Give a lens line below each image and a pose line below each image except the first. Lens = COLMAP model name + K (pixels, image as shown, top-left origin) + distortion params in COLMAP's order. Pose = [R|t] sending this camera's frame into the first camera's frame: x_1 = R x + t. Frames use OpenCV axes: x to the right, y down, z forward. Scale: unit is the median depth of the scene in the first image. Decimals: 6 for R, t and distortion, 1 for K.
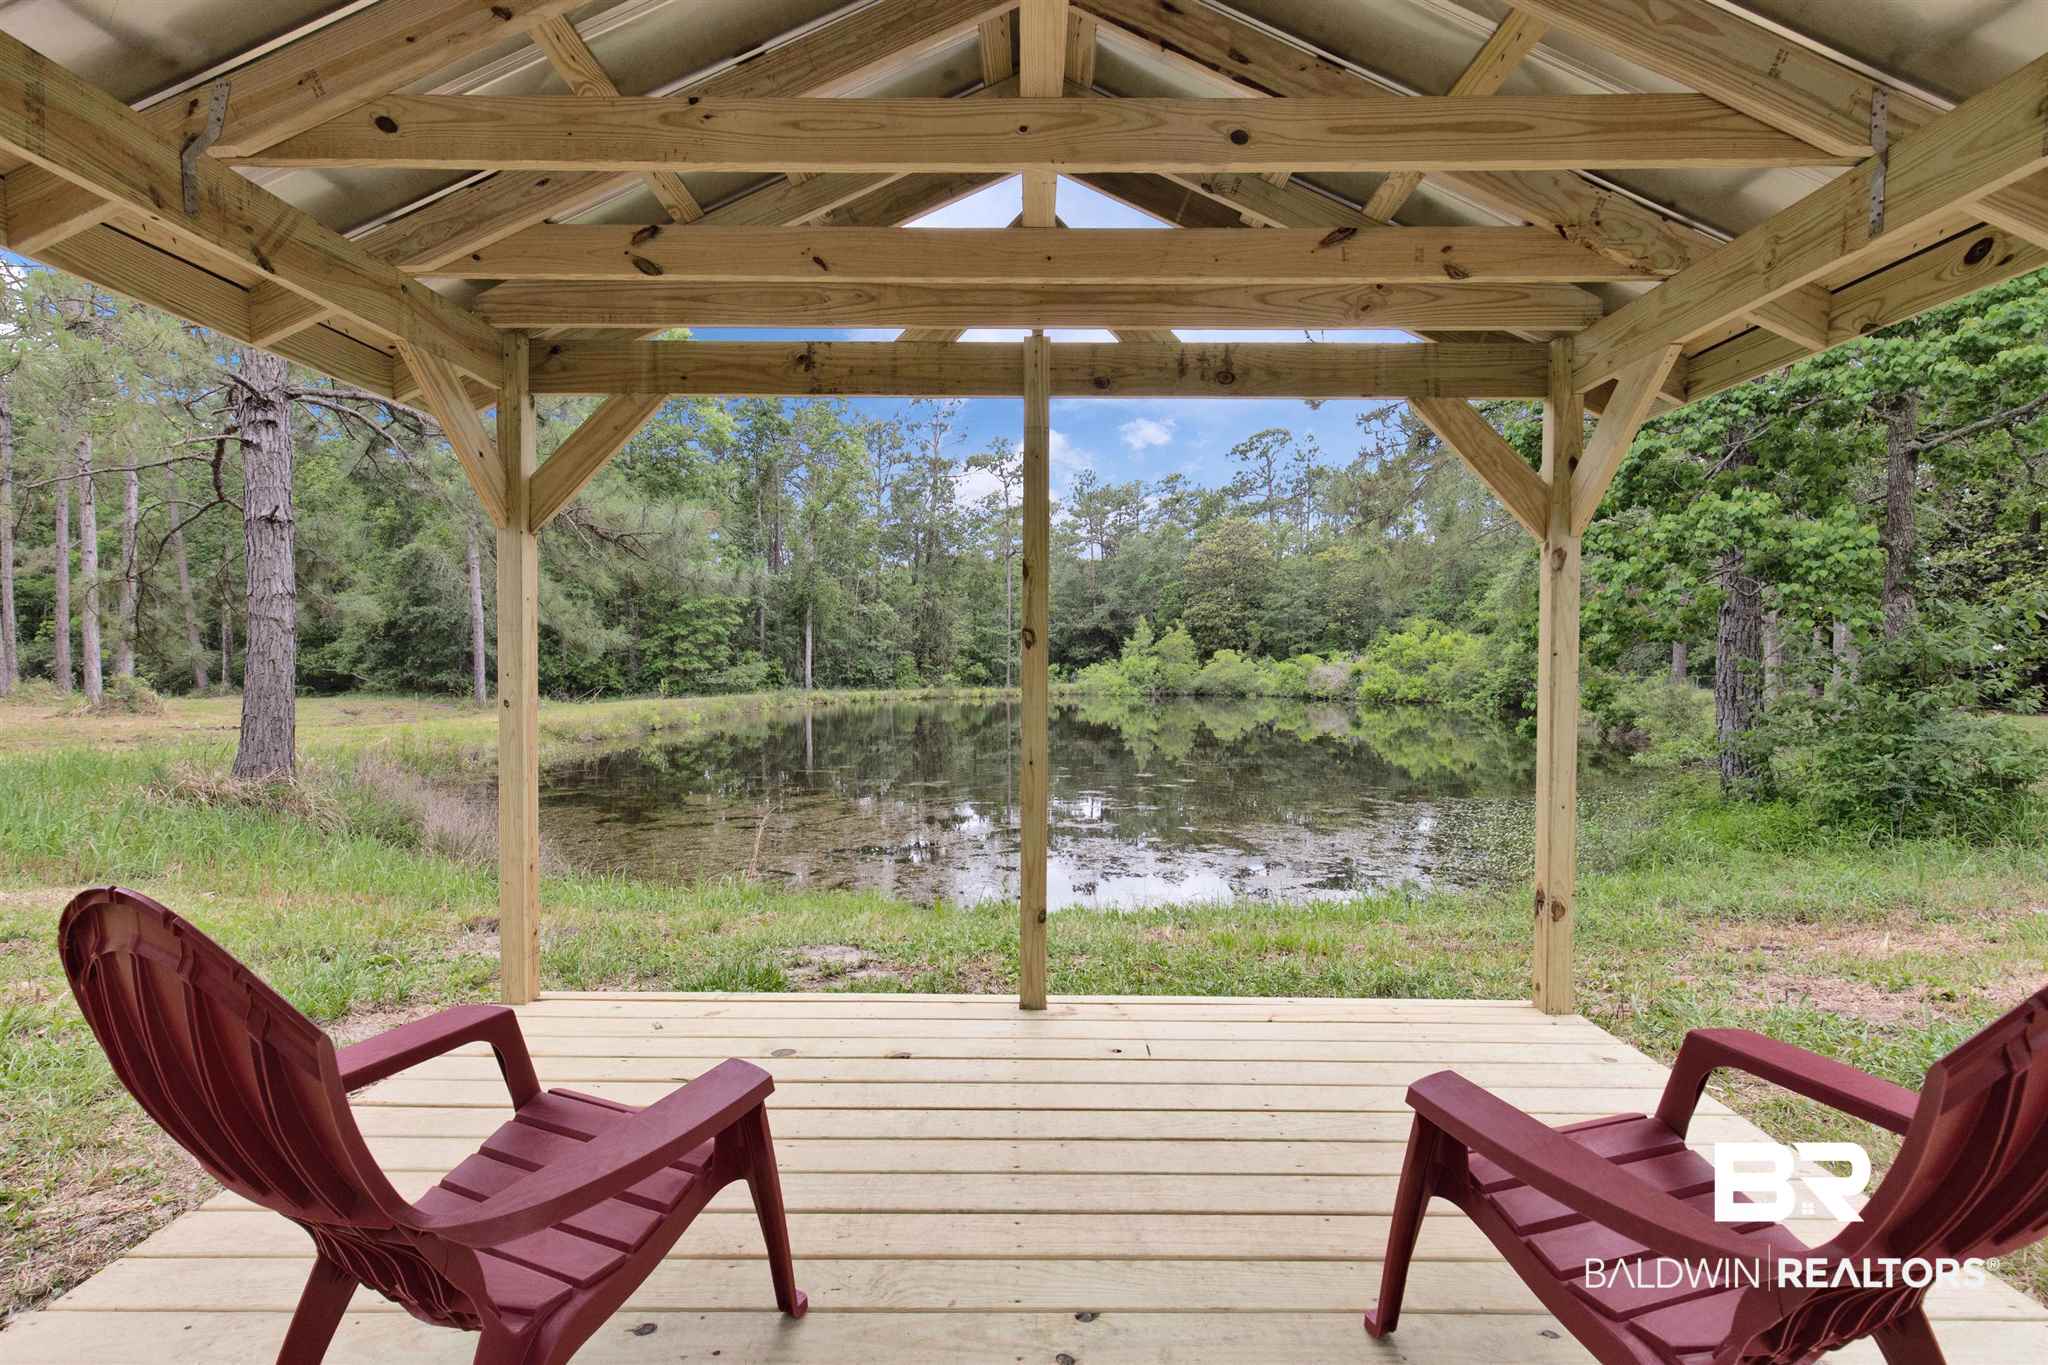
lens RADIAL K [[967.3, 0, 993.8], [0, 967.3, 681.1], [0, 0, 1]] dist [-0.002924, -0.000506]
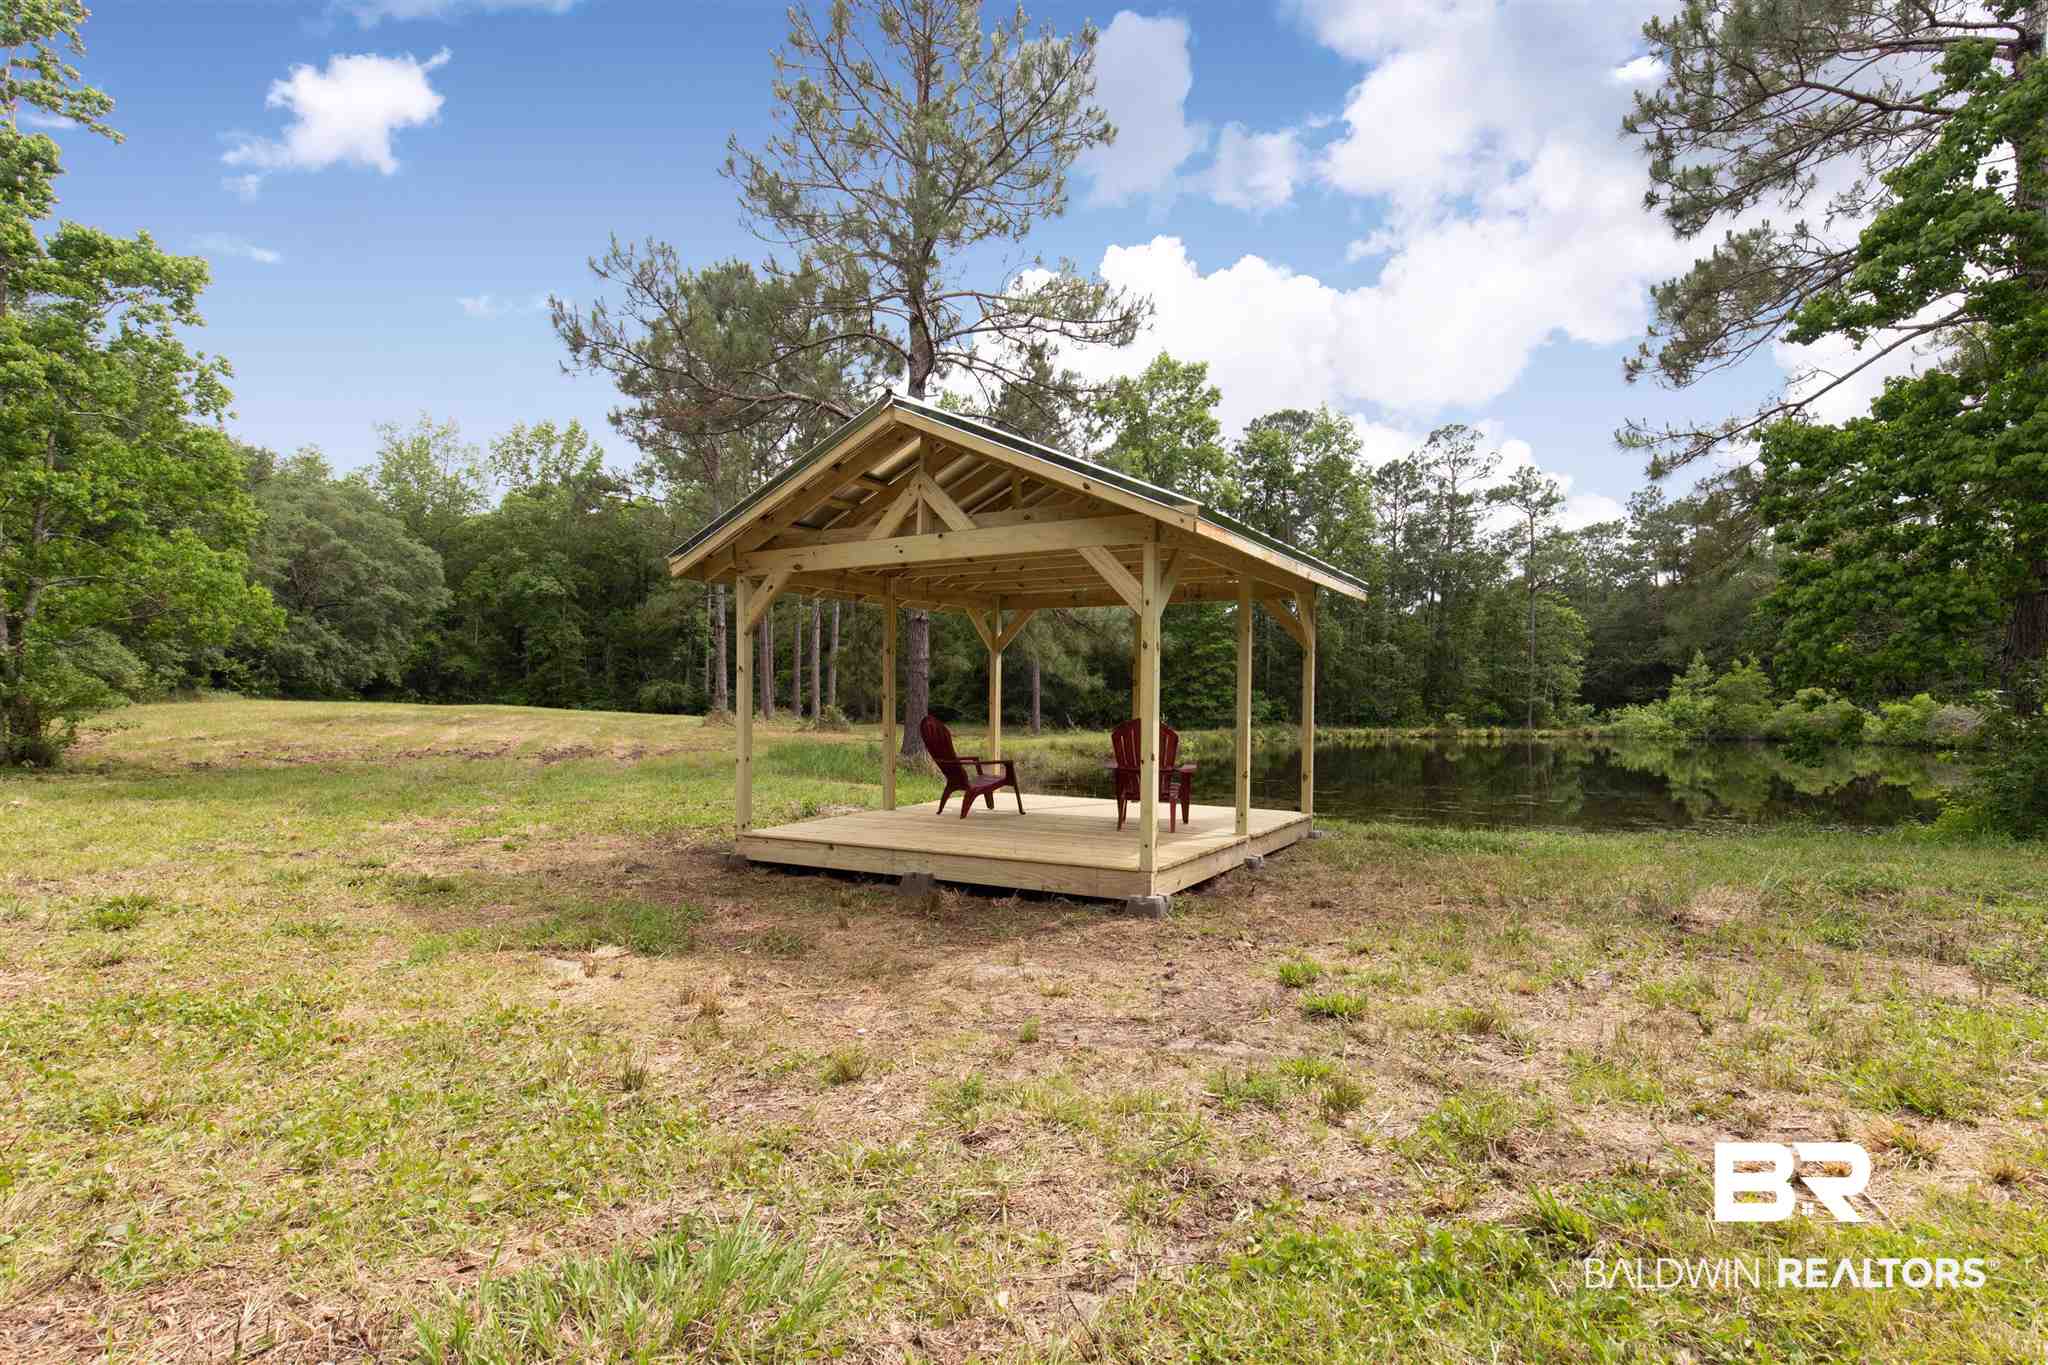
lens RADIAL K [[967.3, 0, 1006.2], [0, 967.3, 700.2], [0, 0, 1]] dist [-0.002924, -0.000506]
pose [[0.861432, 0.003913, -0.507858, 0.061930], [-0.014633, 0.999746, -0.017118, 0.003060], [0.507663, 0.022177, 0.861270, -0.093362]]
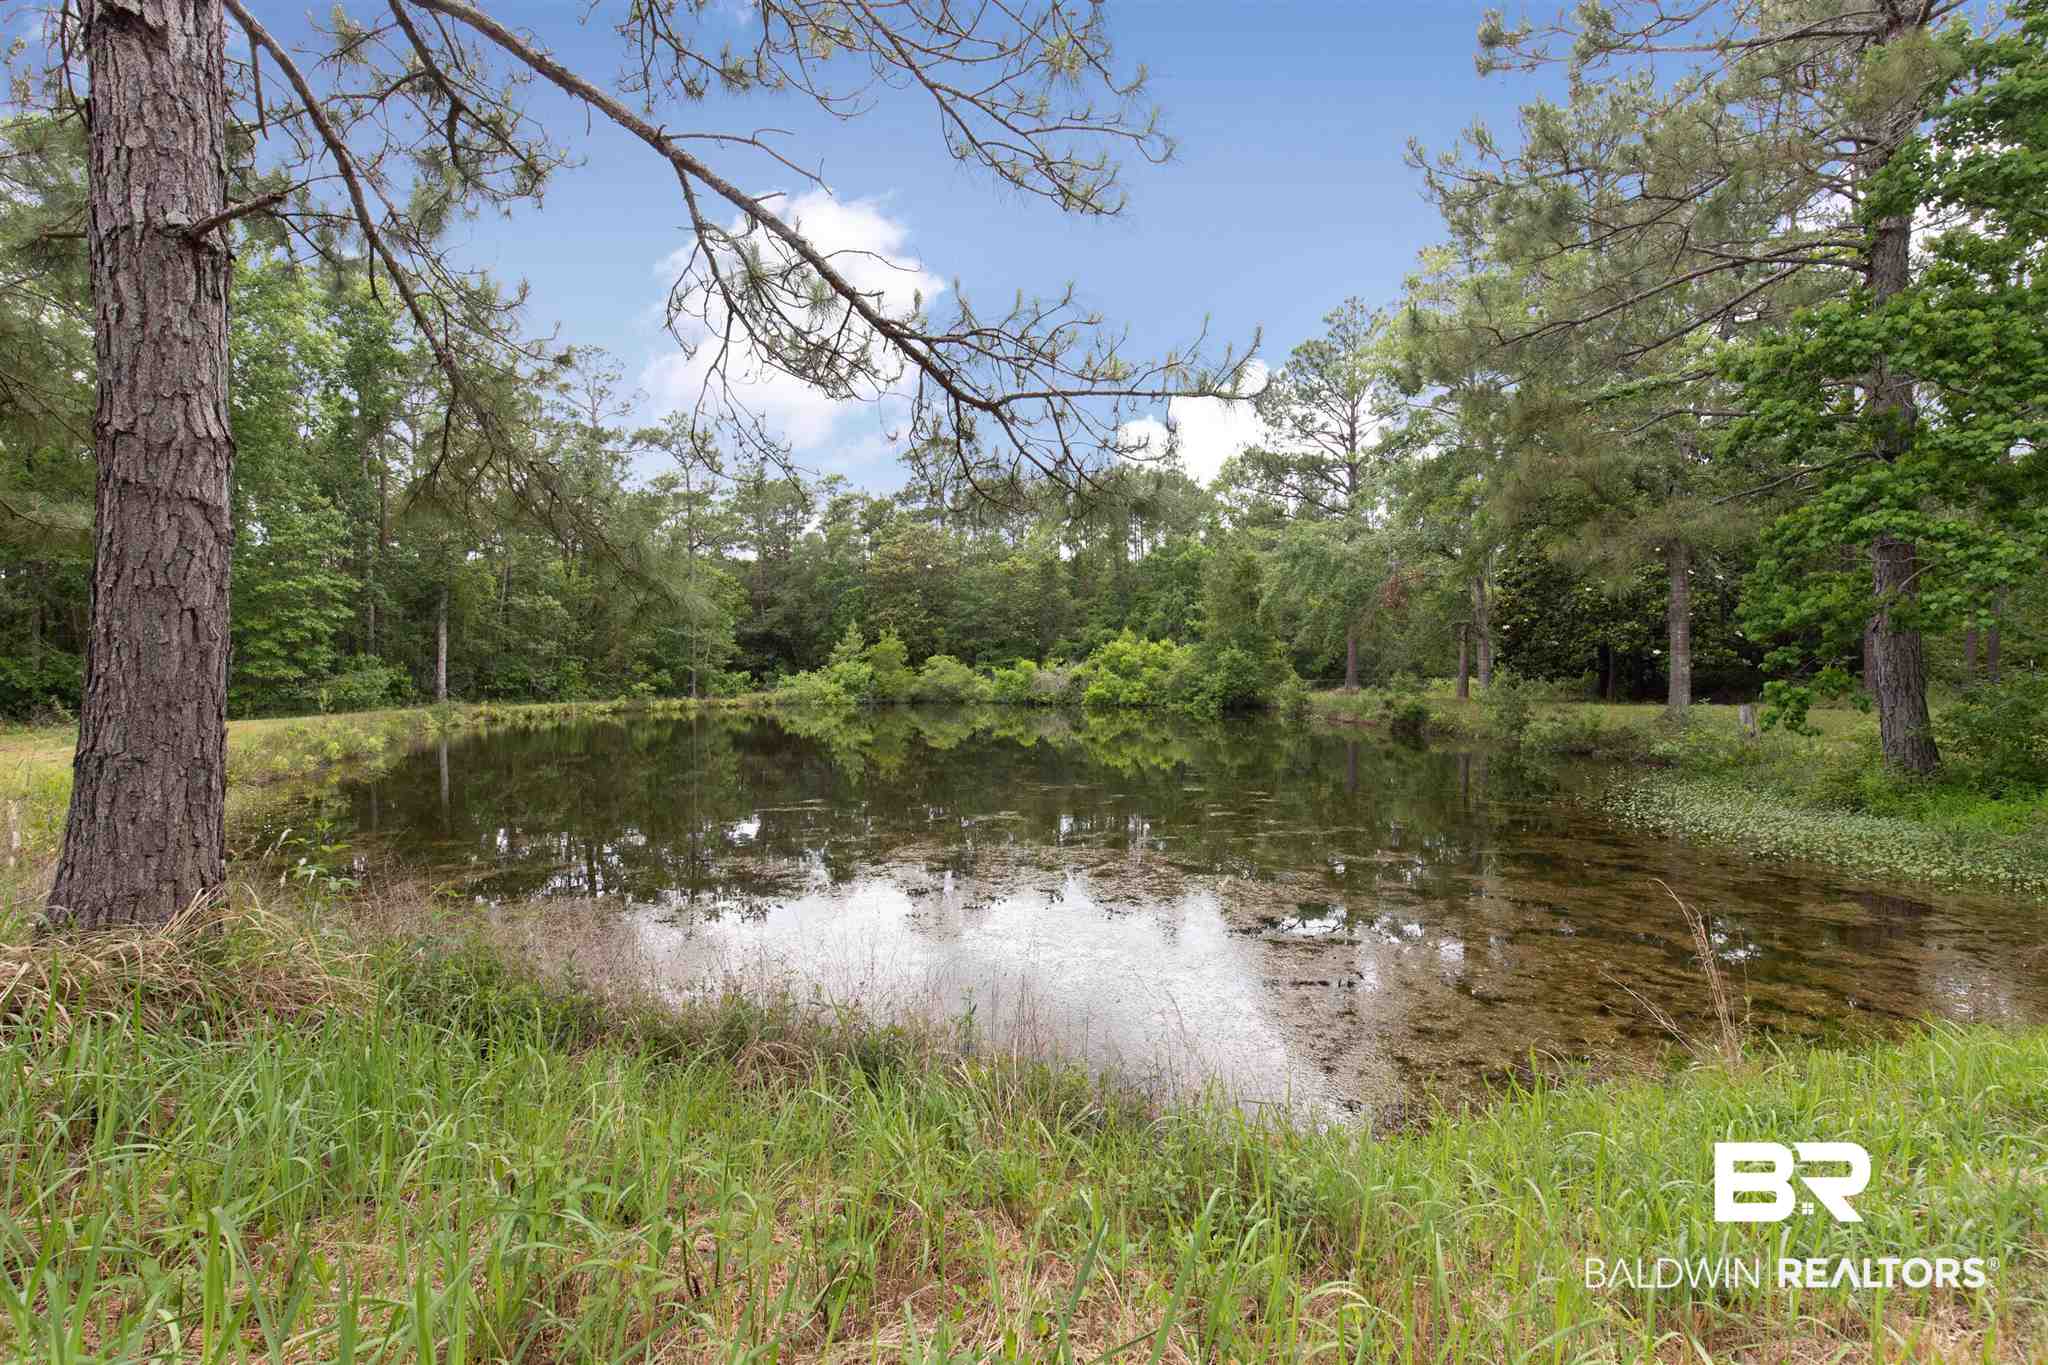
lens RADIAL K [[967.3, 0, 1037.2], [0, 967.3, 682.2], [0, 0, 1]] dist [-0.002924, -0.000506]
pose [[0.895660, -0.006856, 0.444687, -0.108690], [0.011264, 0.999910, -0.007273, 0.002346], [-0.444597, 0.011523, 0.895657, 0.090101]]
